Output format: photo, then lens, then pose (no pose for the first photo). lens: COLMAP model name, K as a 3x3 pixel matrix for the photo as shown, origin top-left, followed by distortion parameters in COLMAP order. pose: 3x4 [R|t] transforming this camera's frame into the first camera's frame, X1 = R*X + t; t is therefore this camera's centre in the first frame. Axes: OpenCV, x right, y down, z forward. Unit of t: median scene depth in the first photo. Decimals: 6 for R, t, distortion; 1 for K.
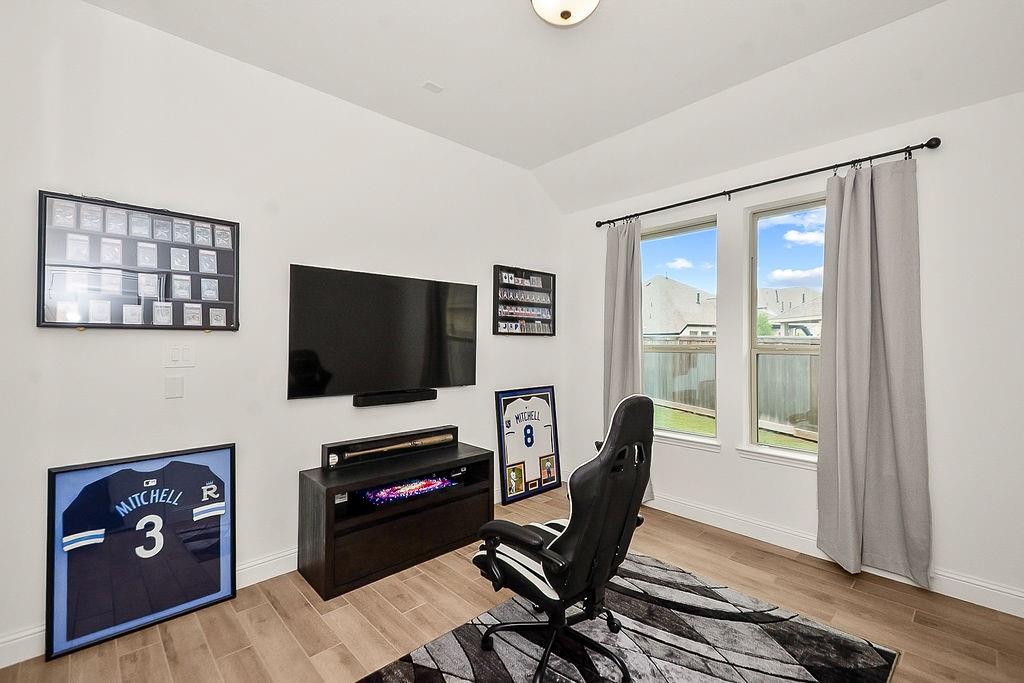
lens RADIAL K [[449.7, 0, 513.9], [0, 449.7, 335.9], [0, 0, 1]] dist [0.018618, -0.001858]
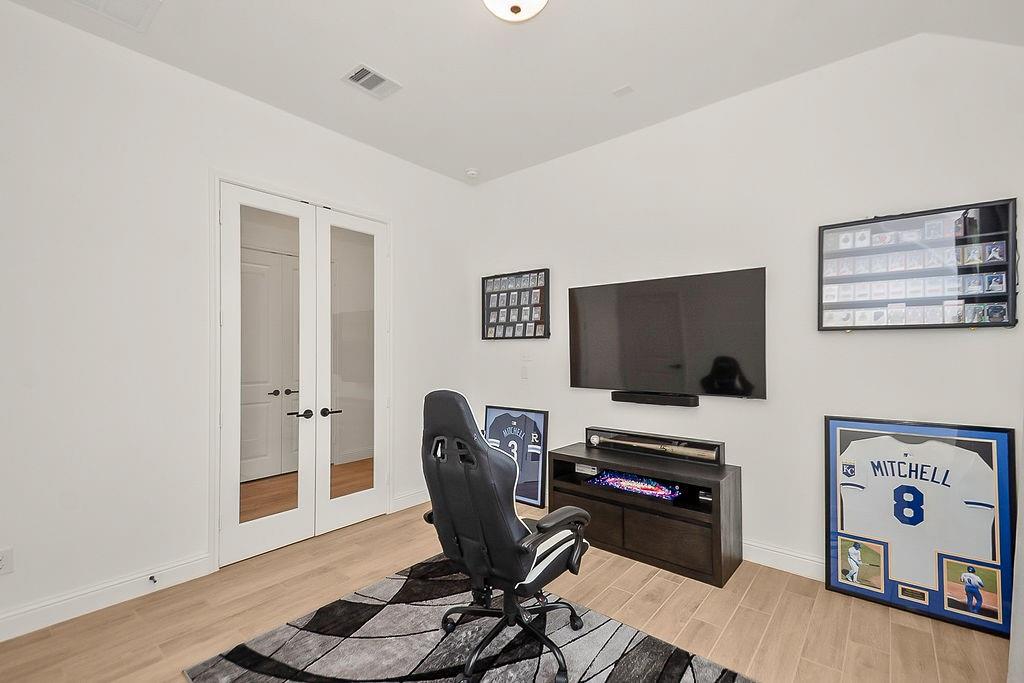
lens RADIAL K [[449.7, 0, 513.0], [0, 449.7, 351.1], [0, 0, 1]] dist [0.018618, -0.001858]
pose [[0.113868, -0.004208, -0.993487, 0.736349], [0.015997, 0.999869, -0.002401, 0.027703], [0.993367, -0.015619, 0.113920, 0.588267]]
